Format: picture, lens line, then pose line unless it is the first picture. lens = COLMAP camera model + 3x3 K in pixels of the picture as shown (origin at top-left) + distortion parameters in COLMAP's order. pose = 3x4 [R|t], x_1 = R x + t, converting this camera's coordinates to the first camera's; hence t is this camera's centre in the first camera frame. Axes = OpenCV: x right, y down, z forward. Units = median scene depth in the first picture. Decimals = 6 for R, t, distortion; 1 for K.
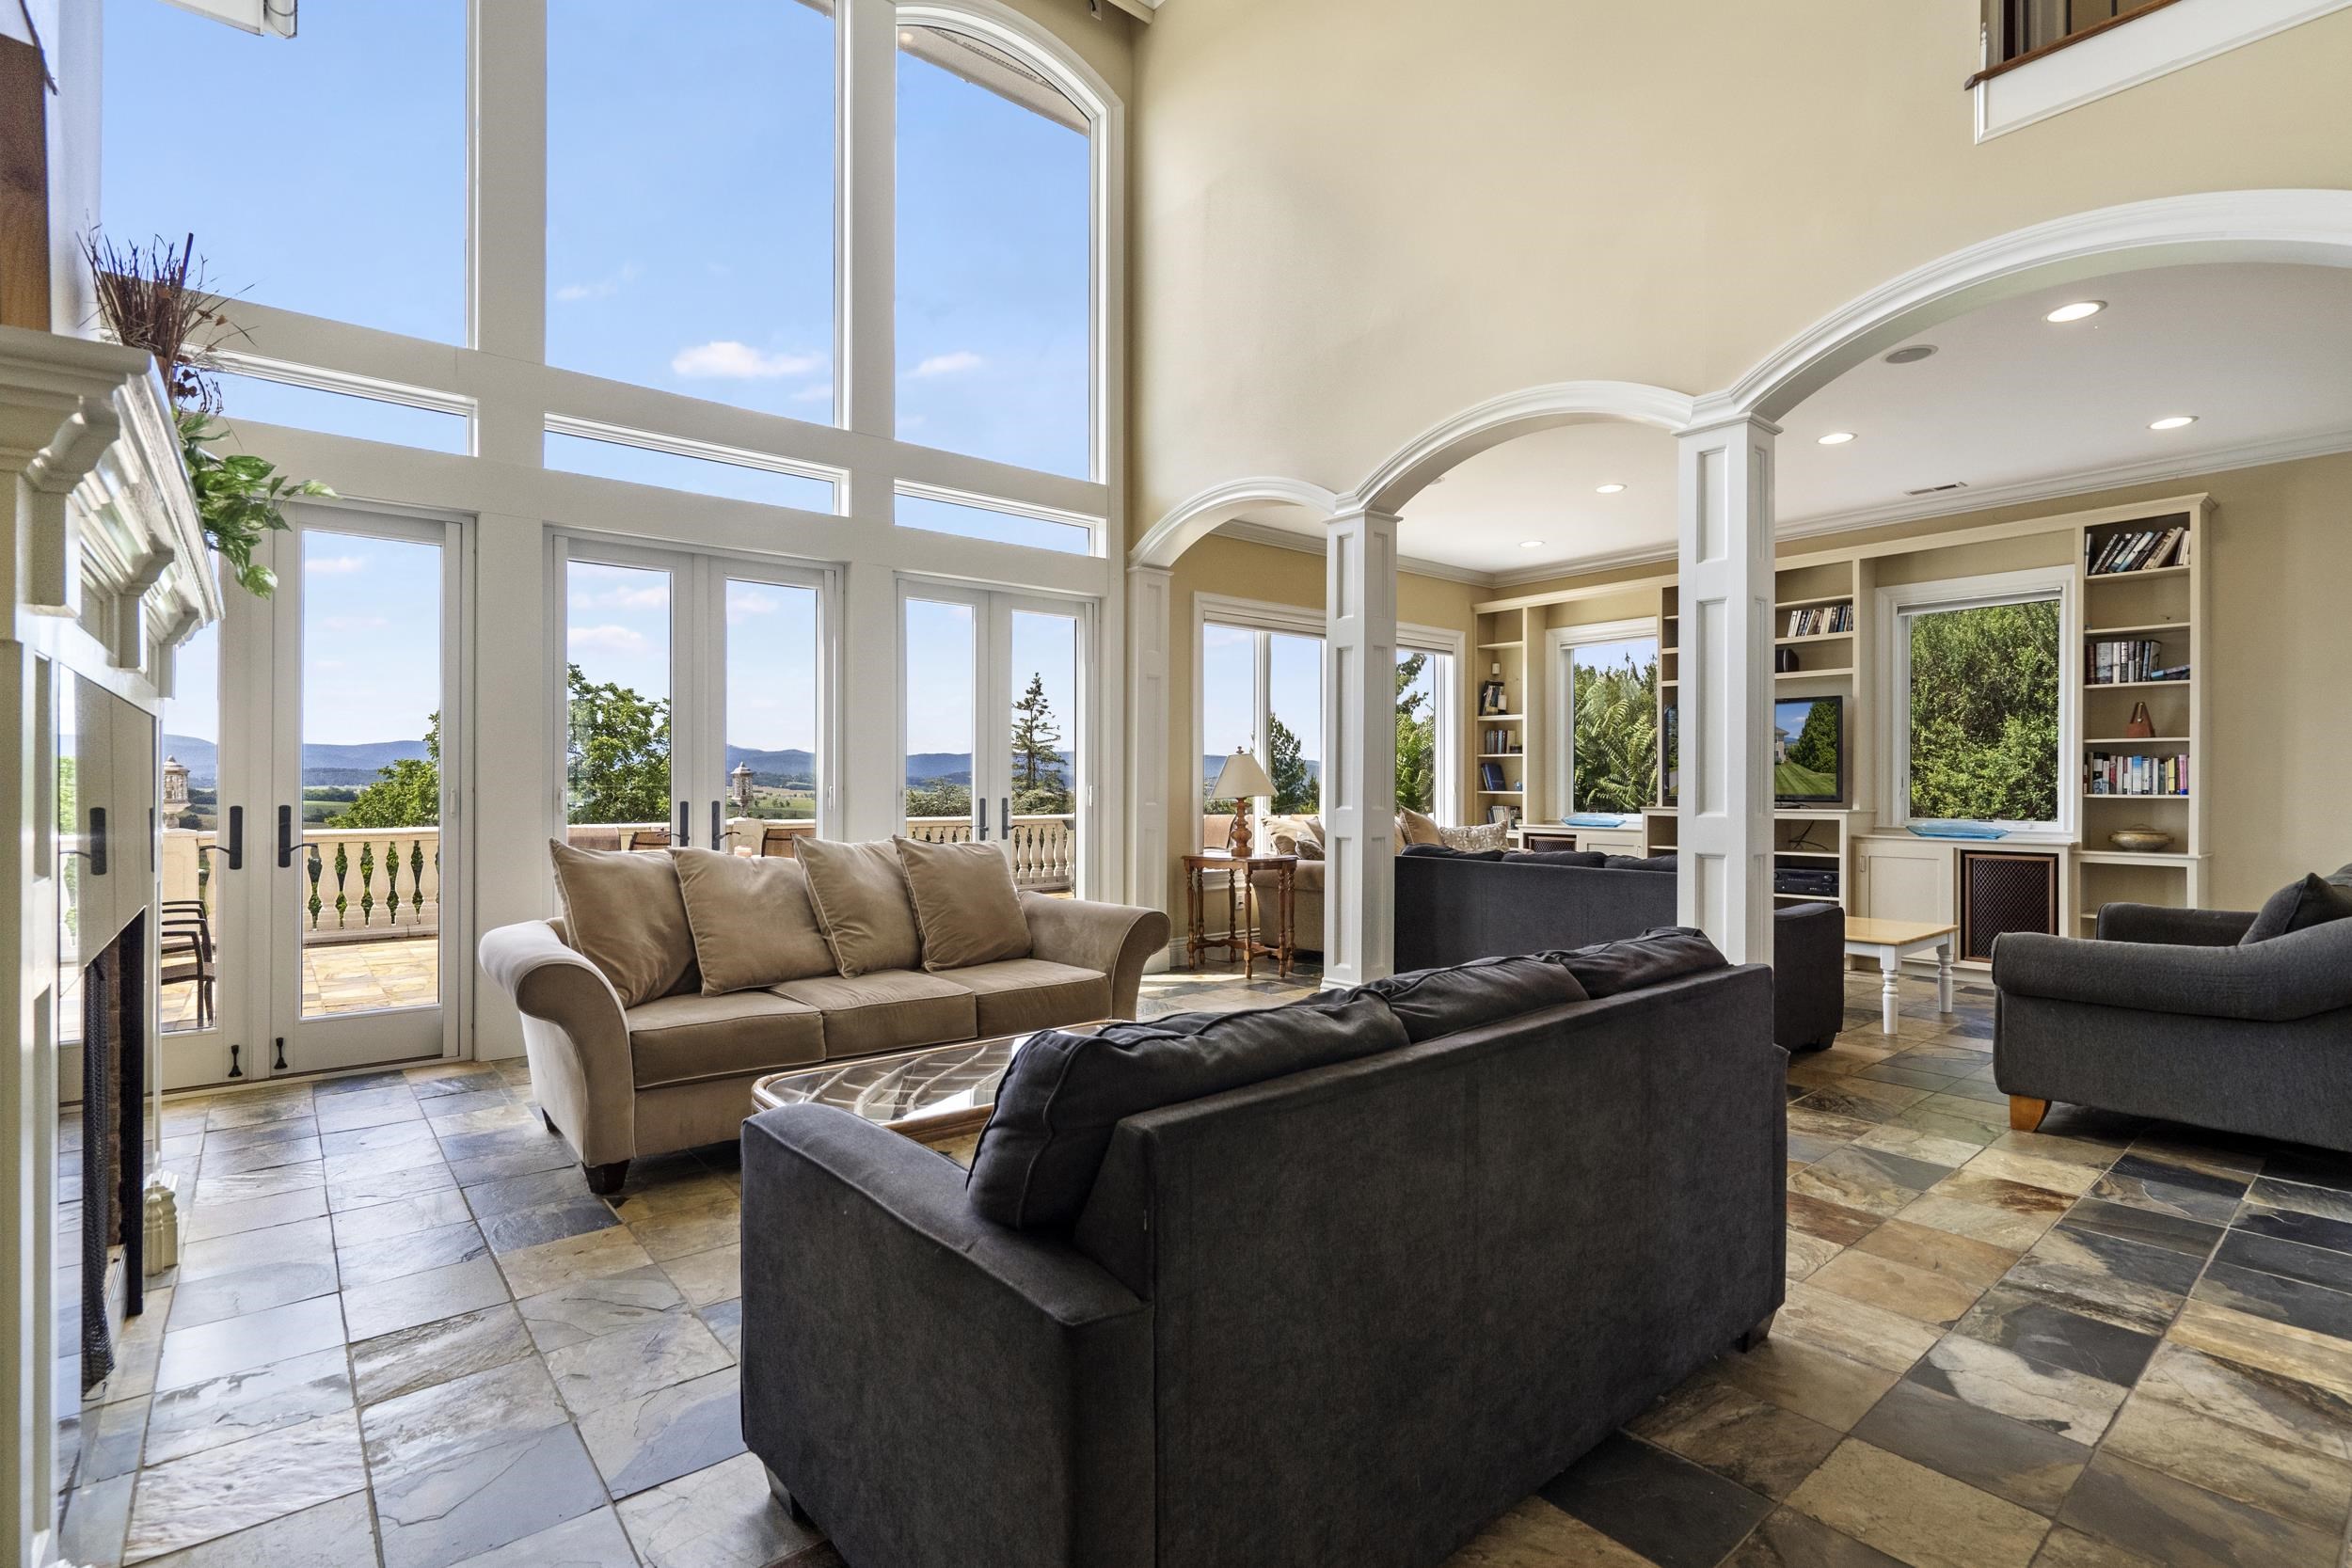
lens RADIAL K [[1090.1, 0, 1172.3], [0, 1090.1, 783.1], [0, 0, 1]] dist [-0.002593, -0.000034]
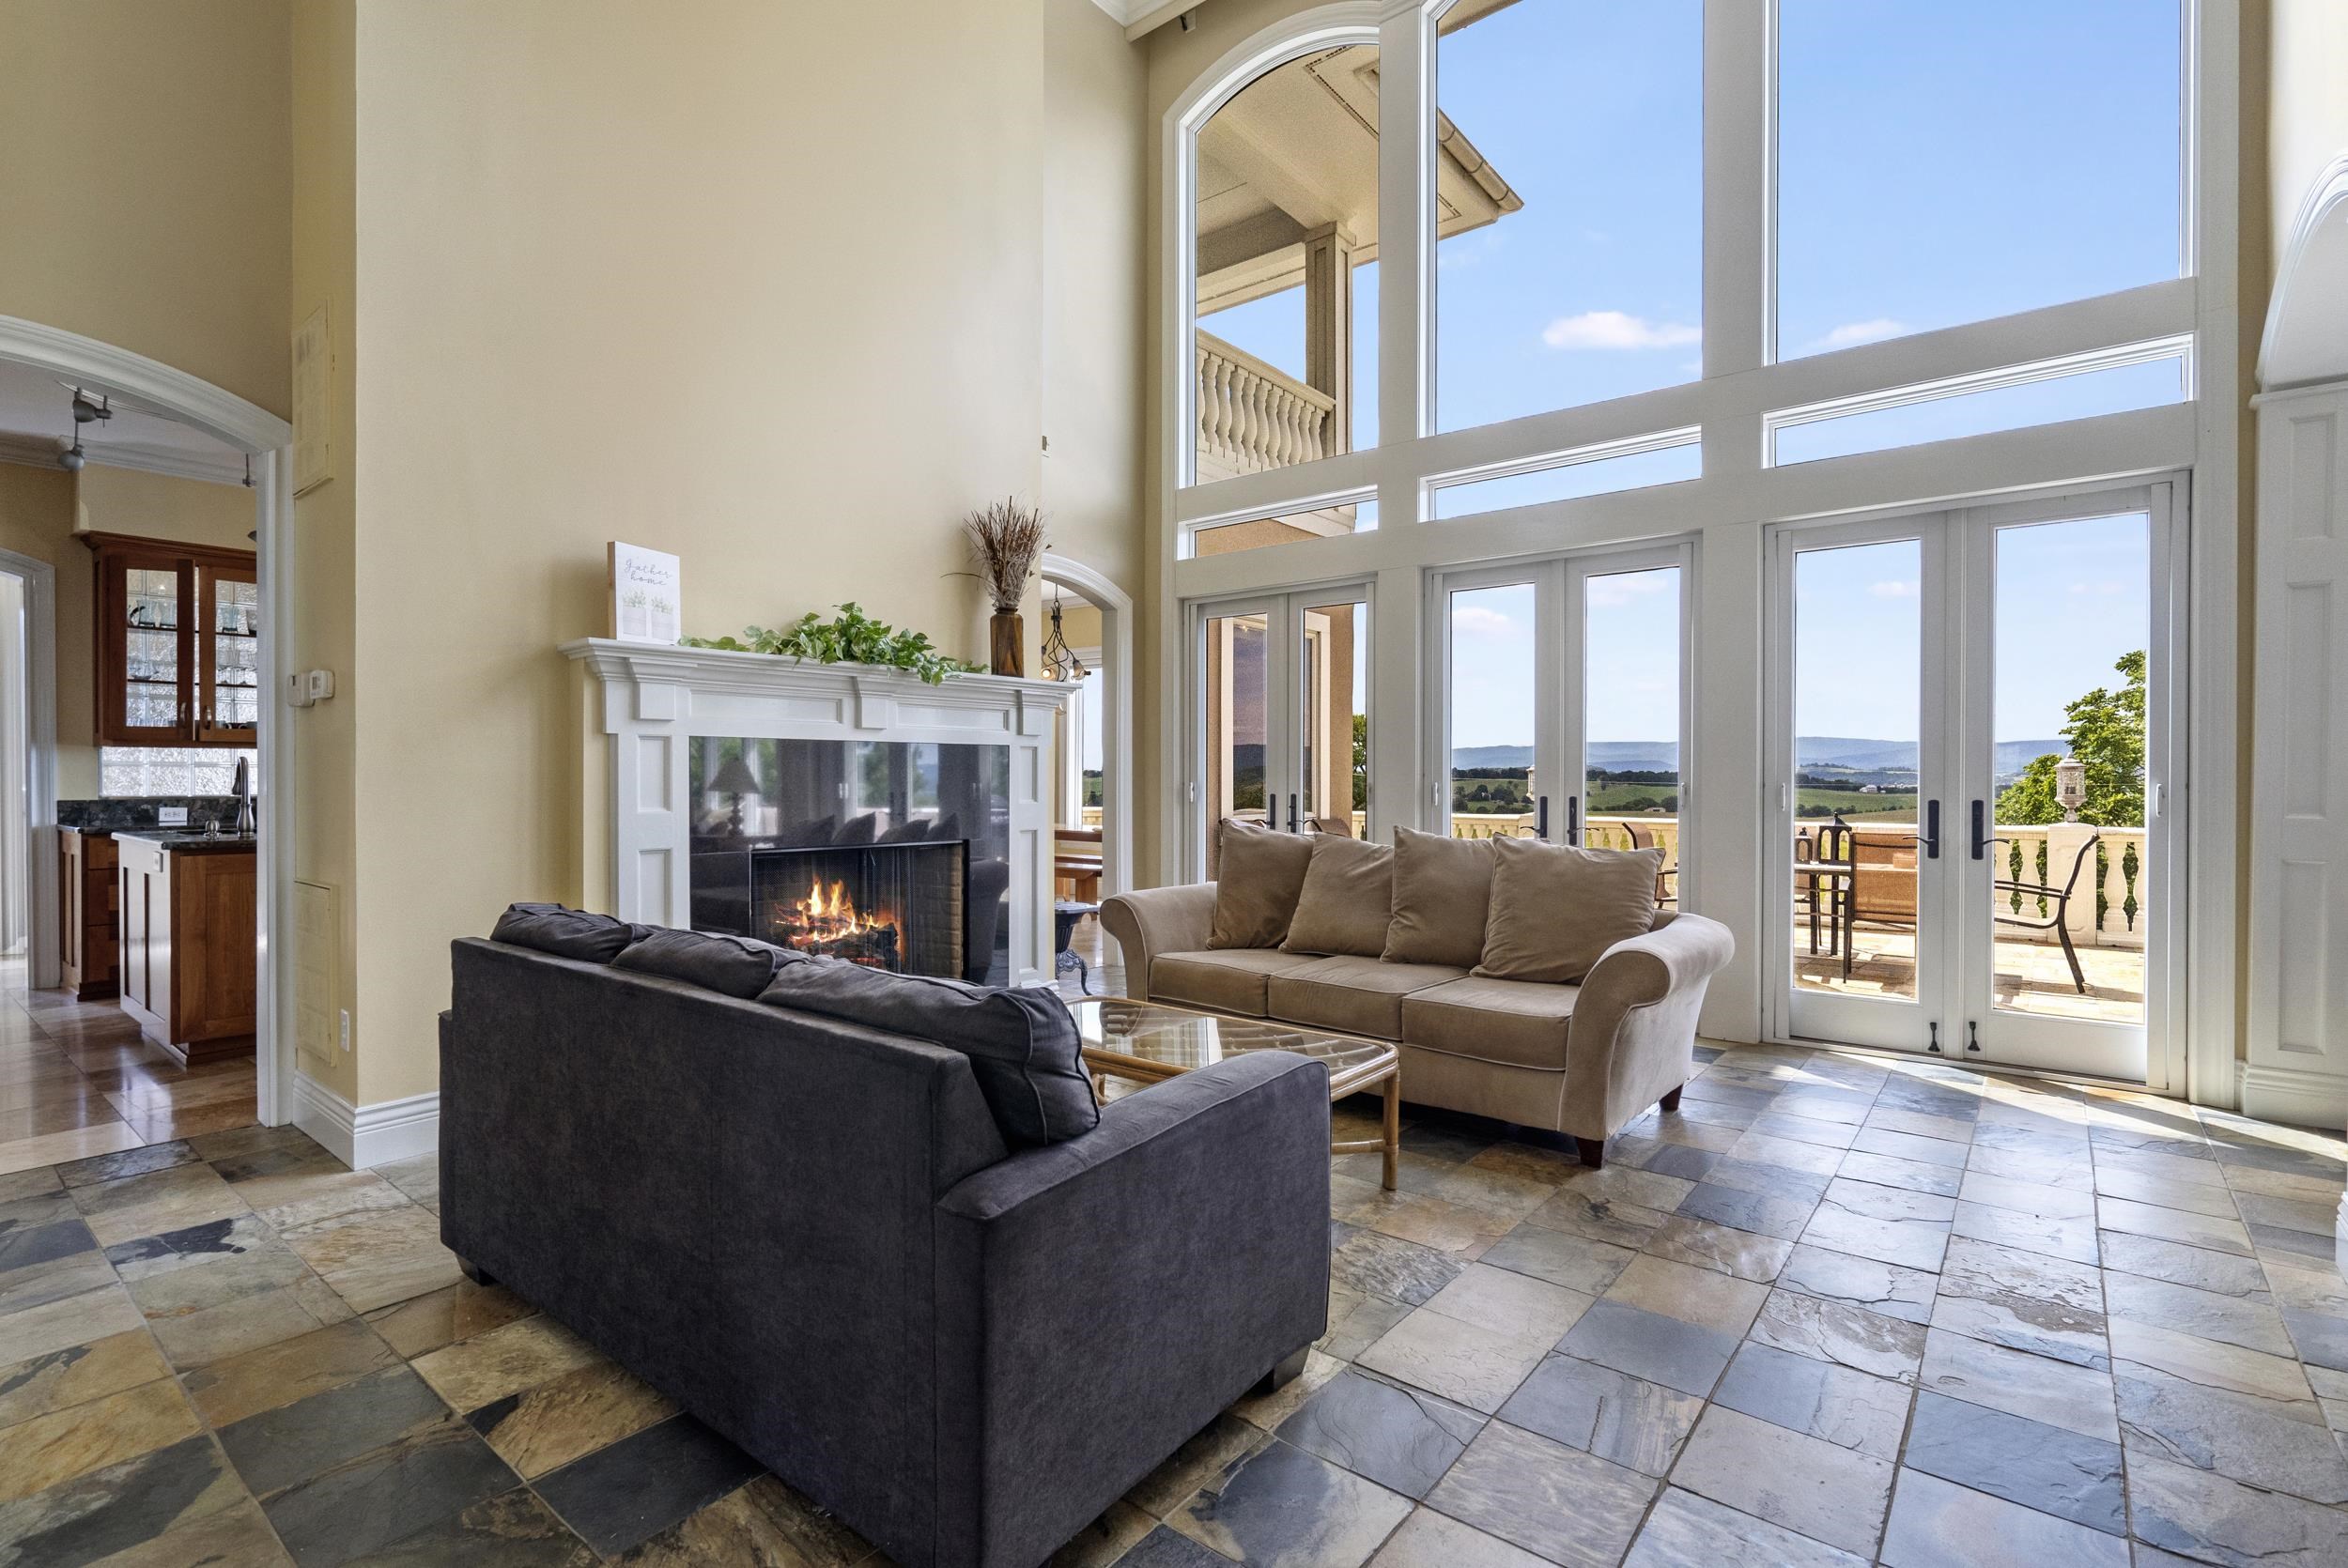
lens RADIAL K [[1088.2, 0, 1170.3], [0, 1088.2, 783.1], [0, 0, 1]] dist [-0.002593, -0.000034]
pose [[0.190371, 0.005140, -0.981699, 5.328822], [-0.001386, 0.999987, 0.004967, -0.010085], [0.981711, 0.000415, 0.190375, 4.452957]]
